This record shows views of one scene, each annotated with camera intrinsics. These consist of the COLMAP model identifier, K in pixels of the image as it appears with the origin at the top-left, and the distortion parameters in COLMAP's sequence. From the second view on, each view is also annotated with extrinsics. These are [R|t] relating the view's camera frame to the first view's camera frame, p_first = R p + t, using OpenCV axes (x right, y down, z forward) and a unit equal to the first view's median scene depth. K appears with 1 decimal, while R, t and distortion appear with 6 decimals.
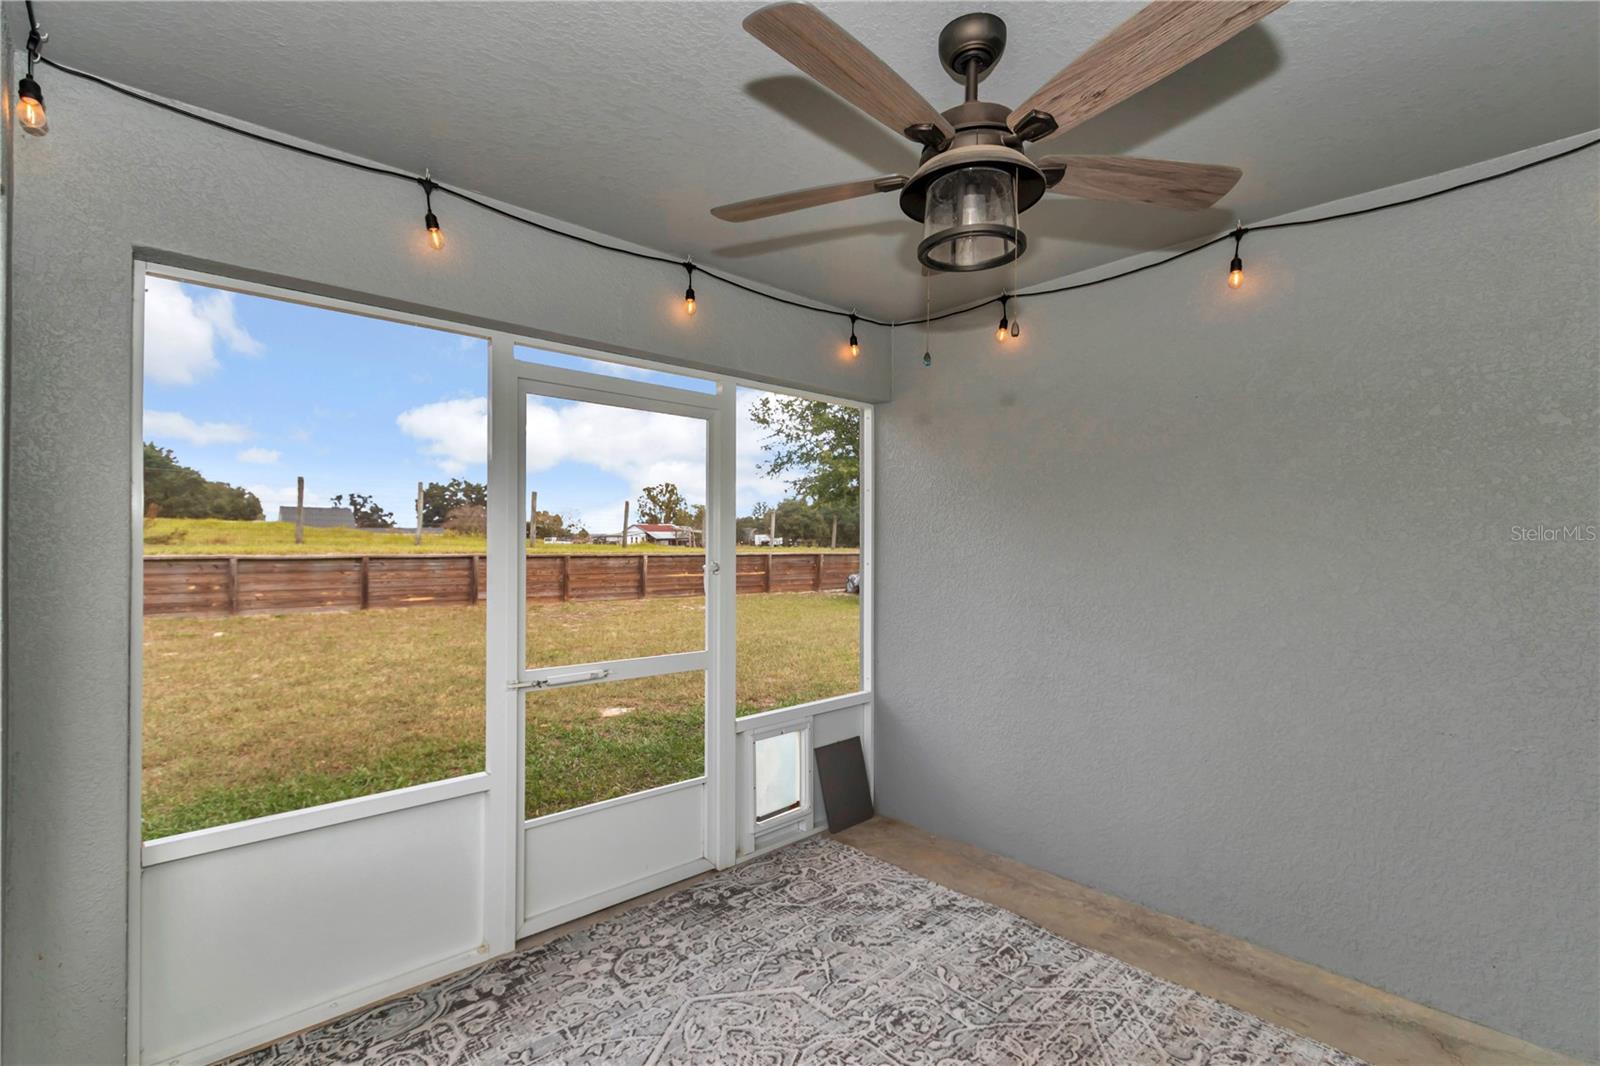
lens RADIAL K [[784.2, 0, 726.2], [0, 784.2, 551.9], [0, 0, 1]] dist [-0.002838, -0.000664]
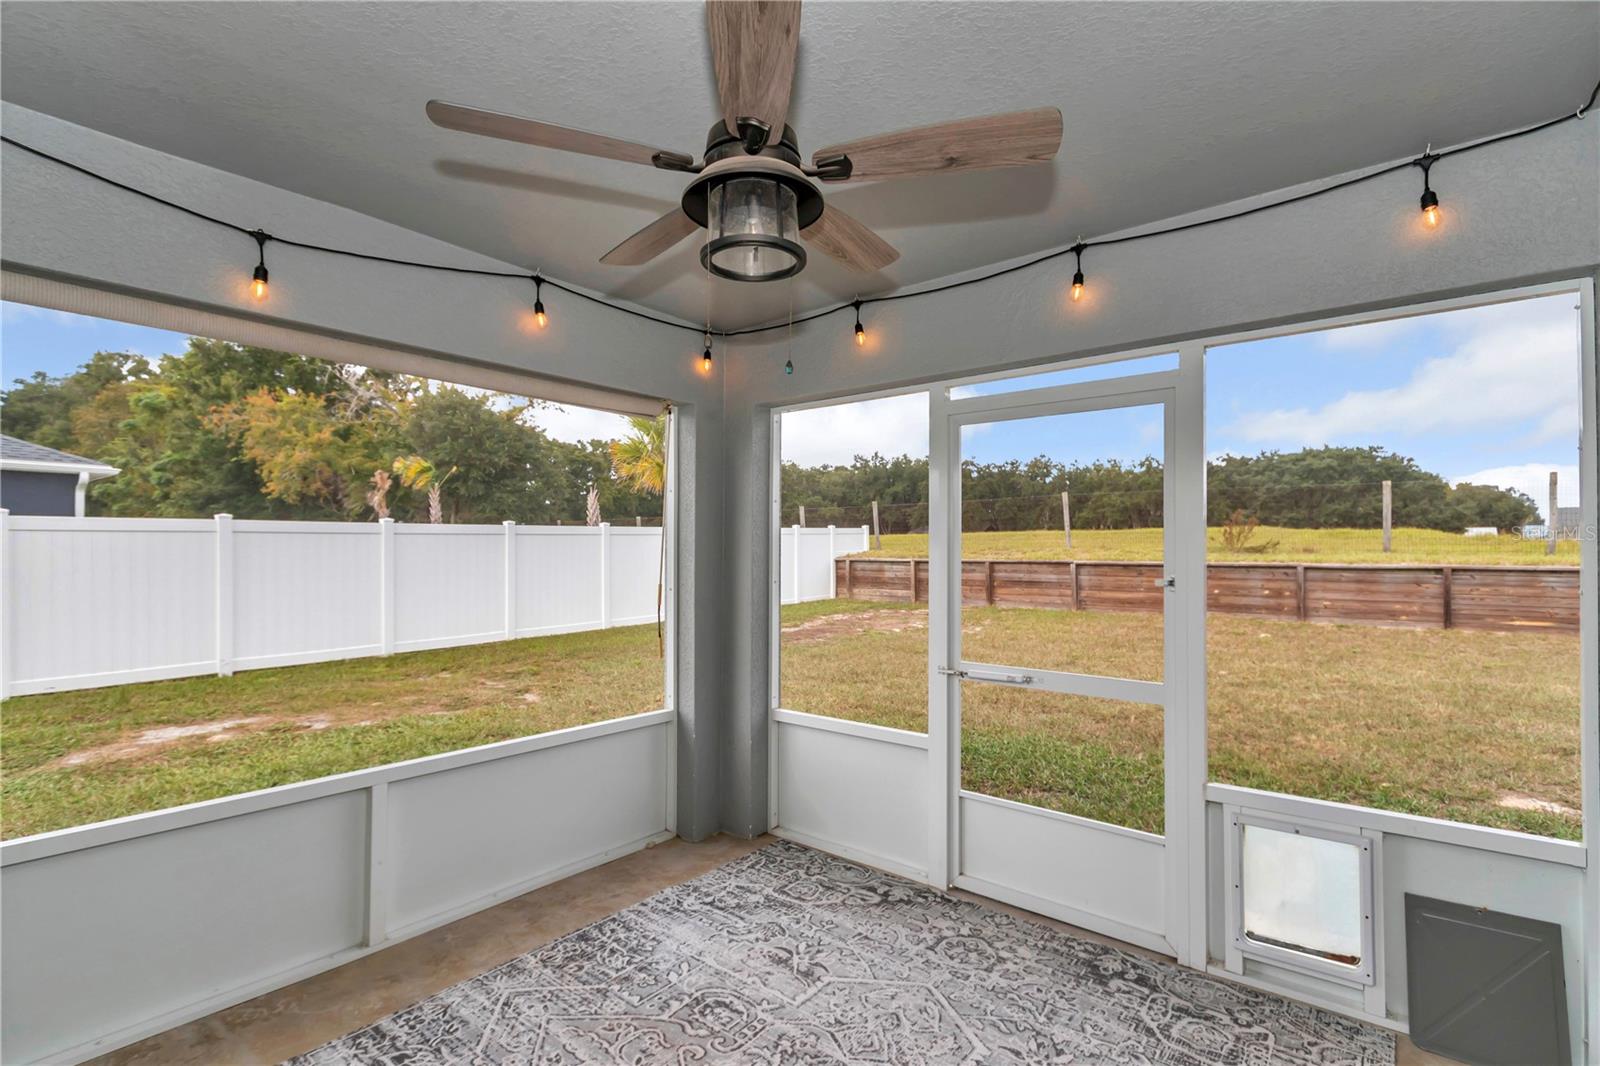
lens RADIAL K [[745.6, 0, 793.5], [0, 745.6, 545.0], [0, 0, 1]] dist [-0.002465, -0.000648]
pose [[0.130982, -0.009561, -0.991339, 0.677578], [-0.010314, 0.999886, -0.011006, -0.006021], [0.991331, 0.011666, 0.130868, 0.495630]]
